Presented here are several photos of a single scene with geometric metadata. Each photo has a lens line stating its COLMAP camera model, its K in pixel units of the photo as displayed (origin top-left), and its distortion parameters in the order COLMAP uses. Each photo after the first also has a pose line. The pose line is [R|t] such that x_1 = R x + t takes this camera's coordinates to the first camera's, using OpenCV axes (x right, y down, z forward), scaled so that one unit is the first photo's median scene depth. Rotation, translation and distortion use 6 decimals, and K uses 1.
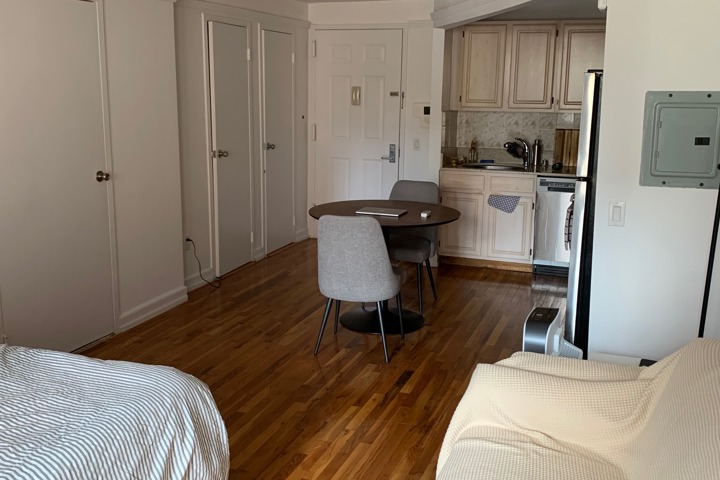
lens RADIAL K [[747.5, 0, 360.2], [0, 747.5, 240.8], [0, 0, 1]] dist [0.089435, 0.000000]
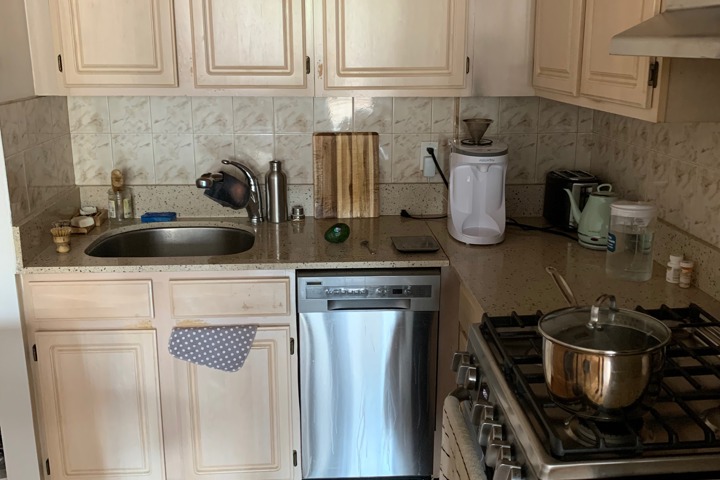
lens RADIAL K [[747.5, 0, 362.6], [0, 747.5, 237.8], [0, 0, 1]] dist [0.089435, 0.000000]
pose [[0.915449, -0.115284, 0.385568, 0.115966], [0.095446, 0.992951, 0.070273, -0.117412], [-0.390951, -0.027531, 0.920000, 0.603107]]
